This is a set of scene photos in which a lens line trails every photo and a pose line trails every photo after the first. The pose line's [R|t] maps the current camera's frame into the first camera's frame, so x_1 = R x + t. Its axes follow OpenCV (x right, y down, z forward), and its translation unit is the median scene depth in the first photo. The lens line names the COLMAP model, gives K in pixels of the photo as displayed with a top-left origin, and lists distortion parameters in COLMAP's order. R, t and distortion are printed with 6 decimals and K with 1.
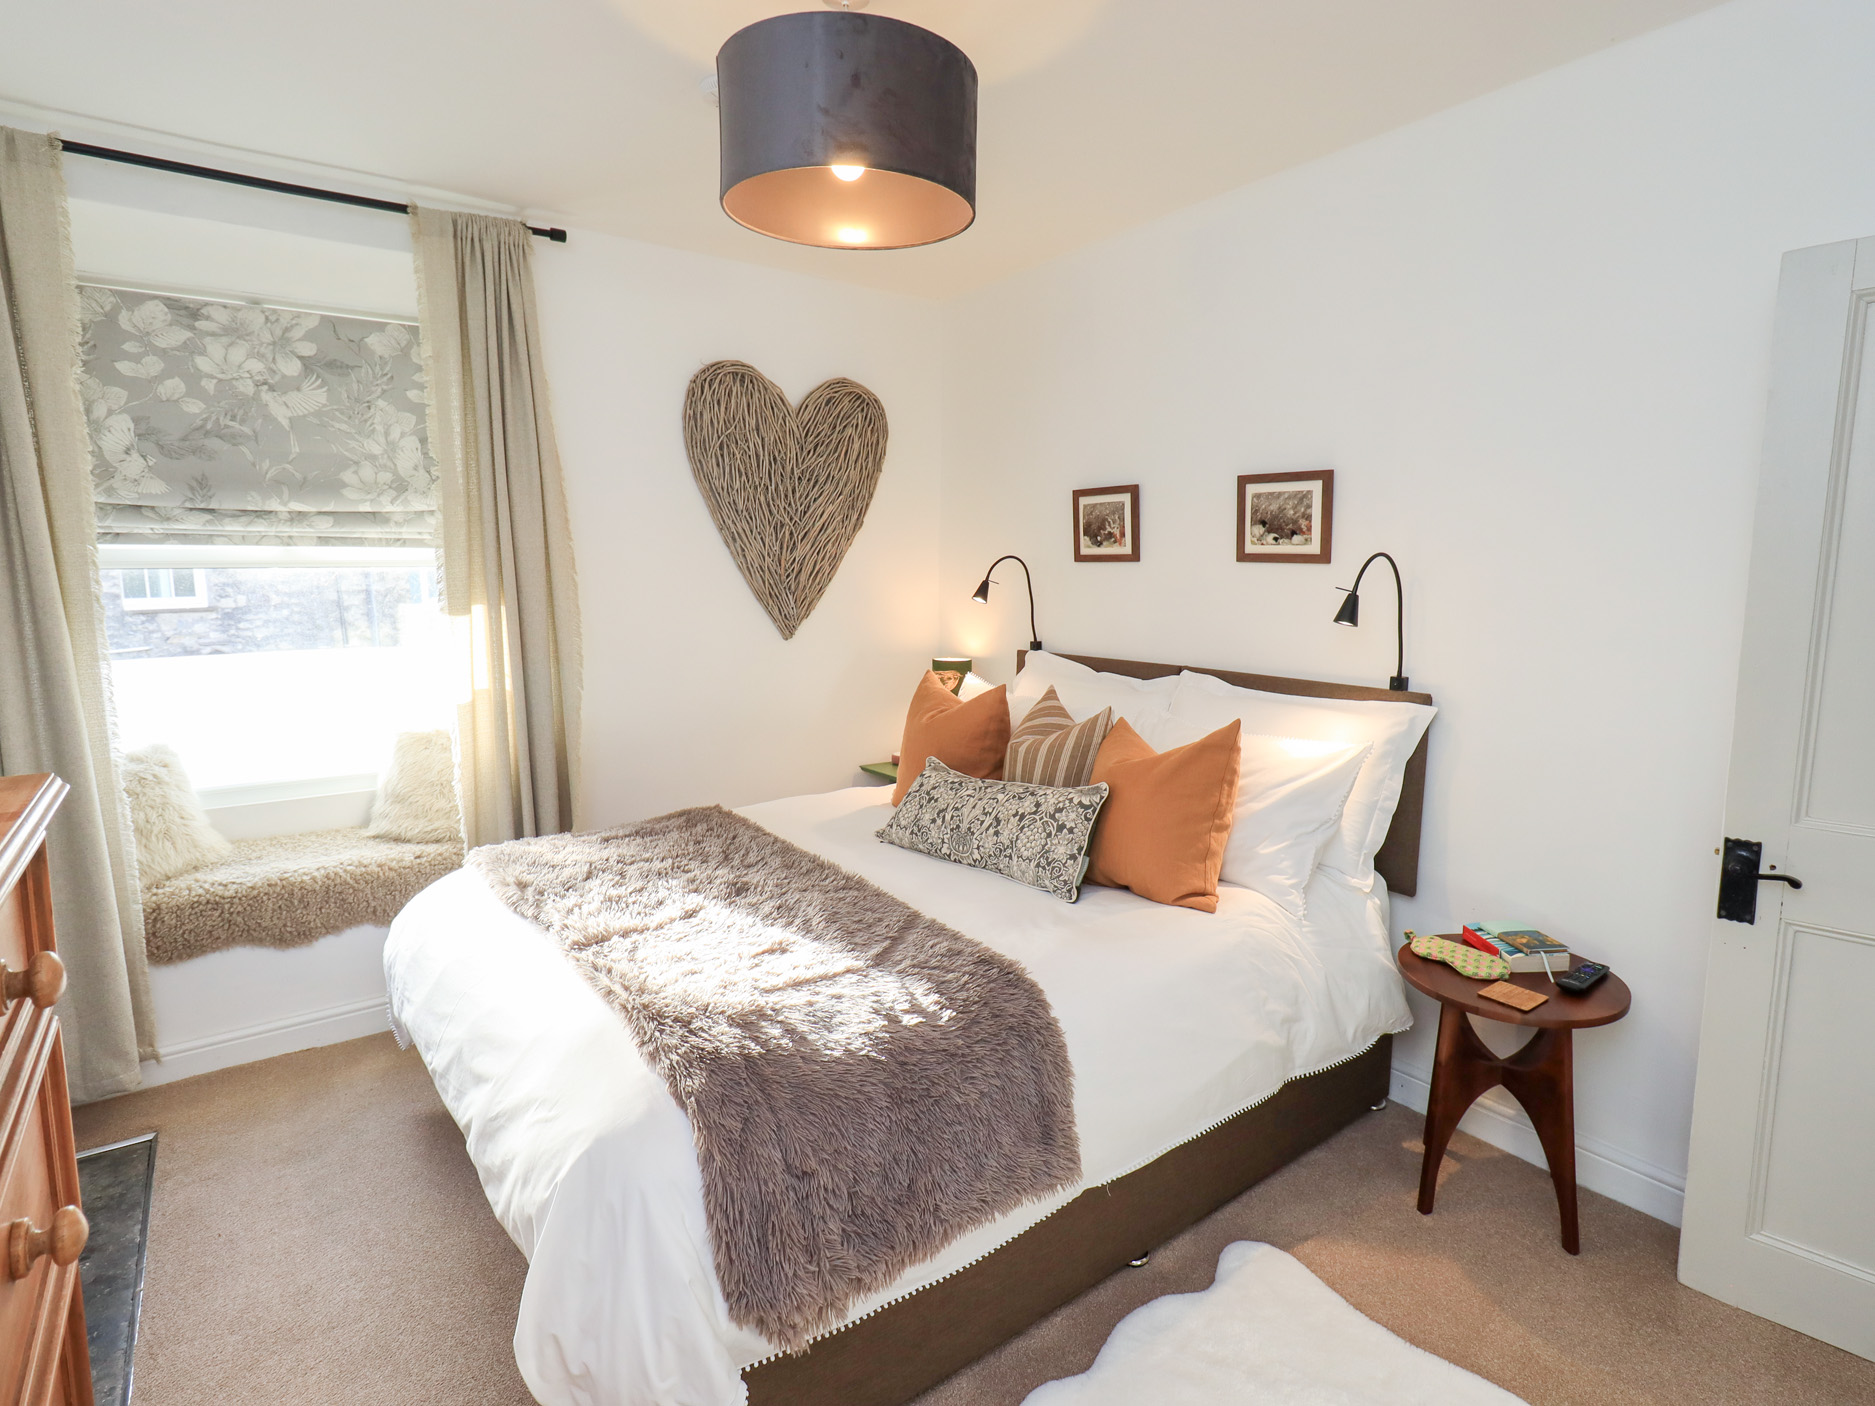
lens RADIAL K [[992.1, 0, 985.2], [0, 992.1, 703.9], [0, 0, 1]] dist [0.000771, 0.001006]
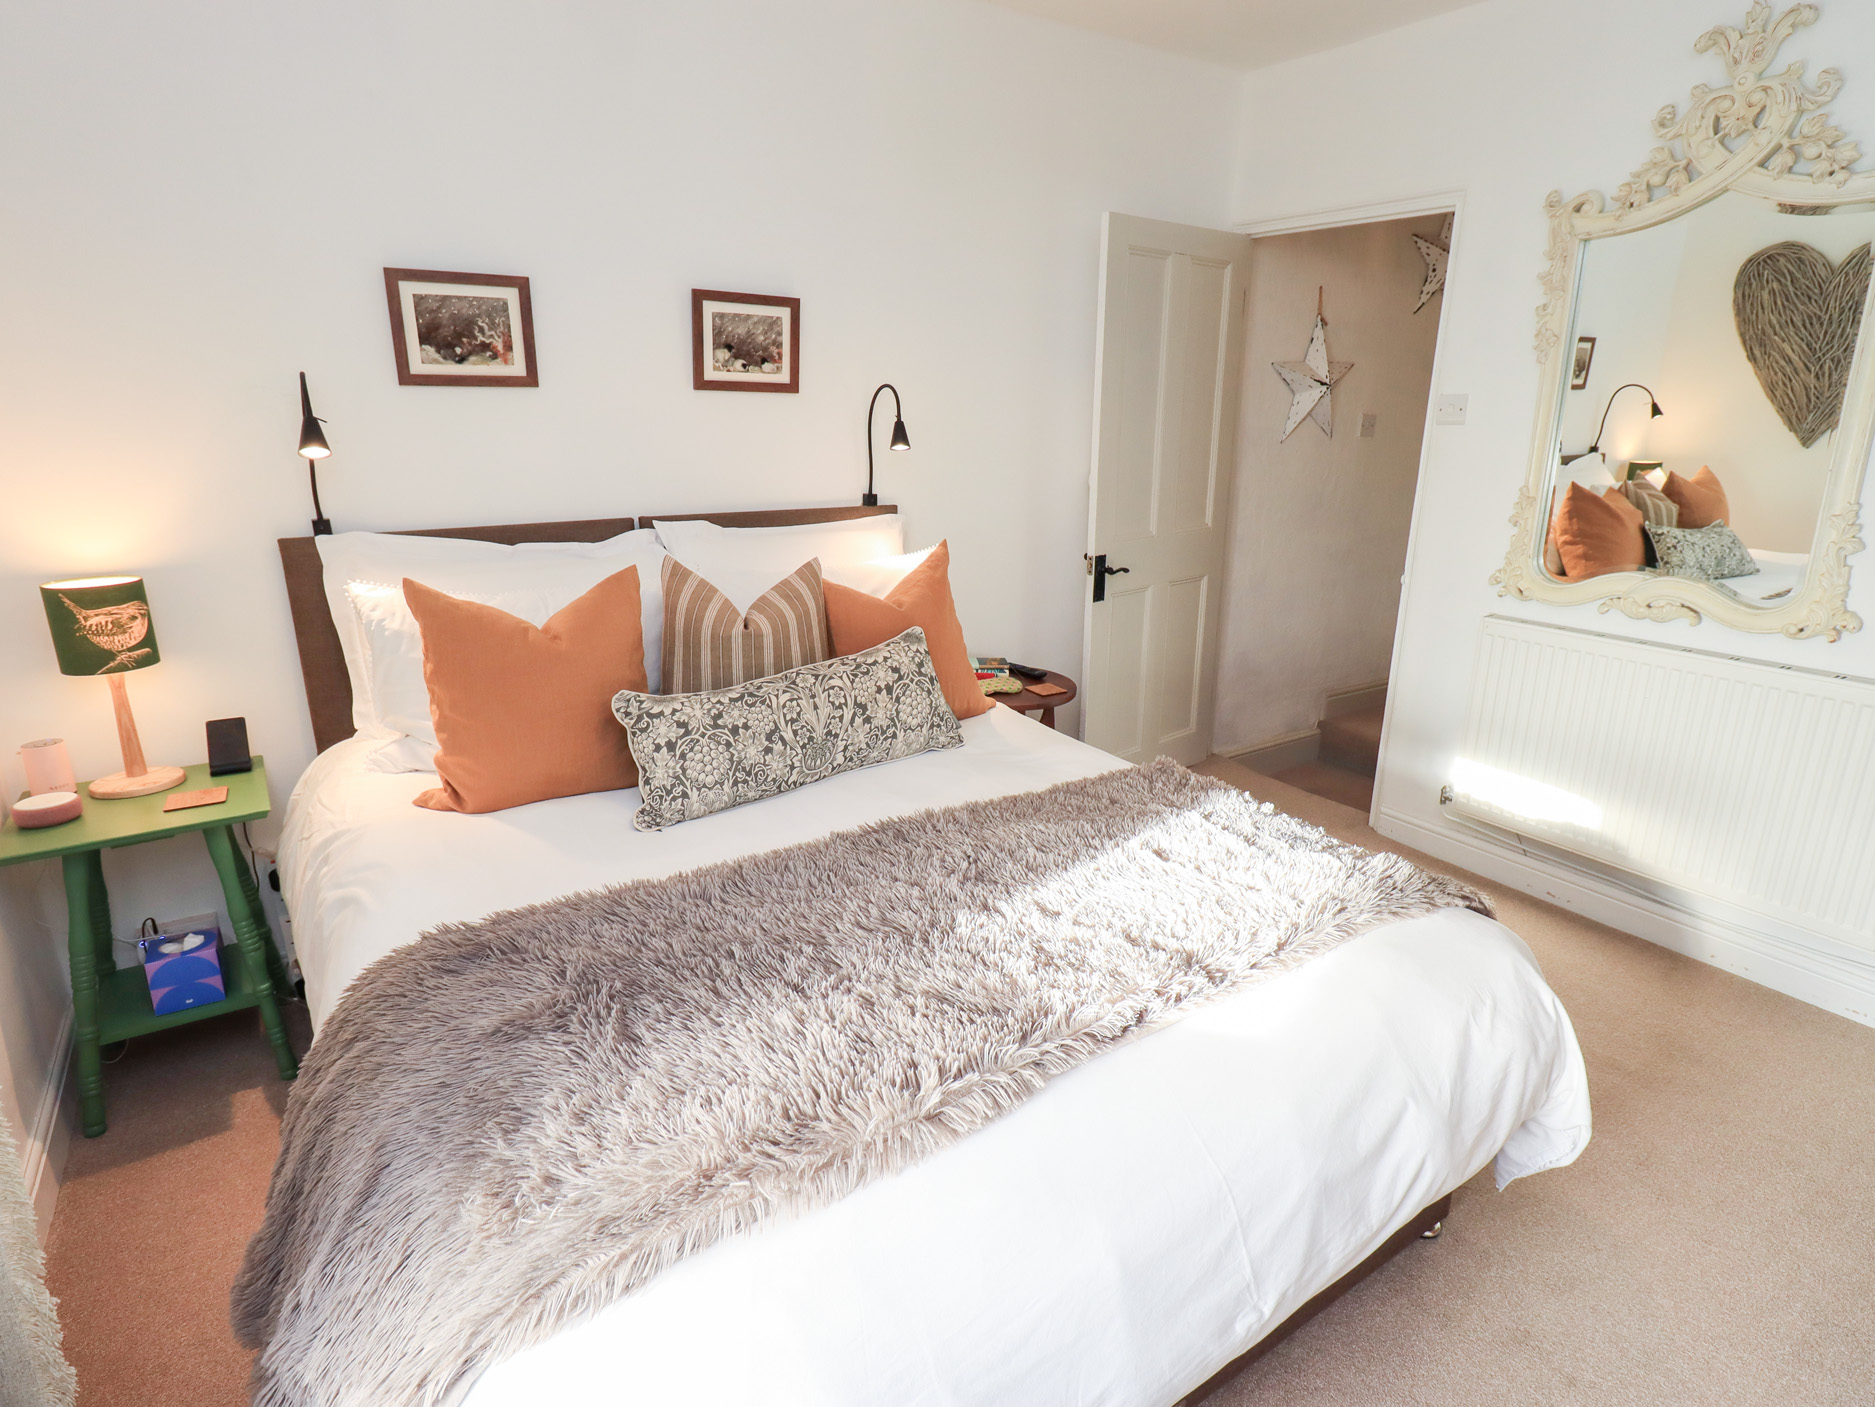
lens RADIAL K [[992.1, 0, 936.3], [0, 992.1, 697.6], [0, 0, 1]] dist [0.000771, 0.001006]
pose [[0.068387, -0.287639, 0.955294, -0.723034], [0.129427, 0.952002, 0.277383, -0.106411], [-0.989228, 0.104672, 0.102333, 0.777654]]
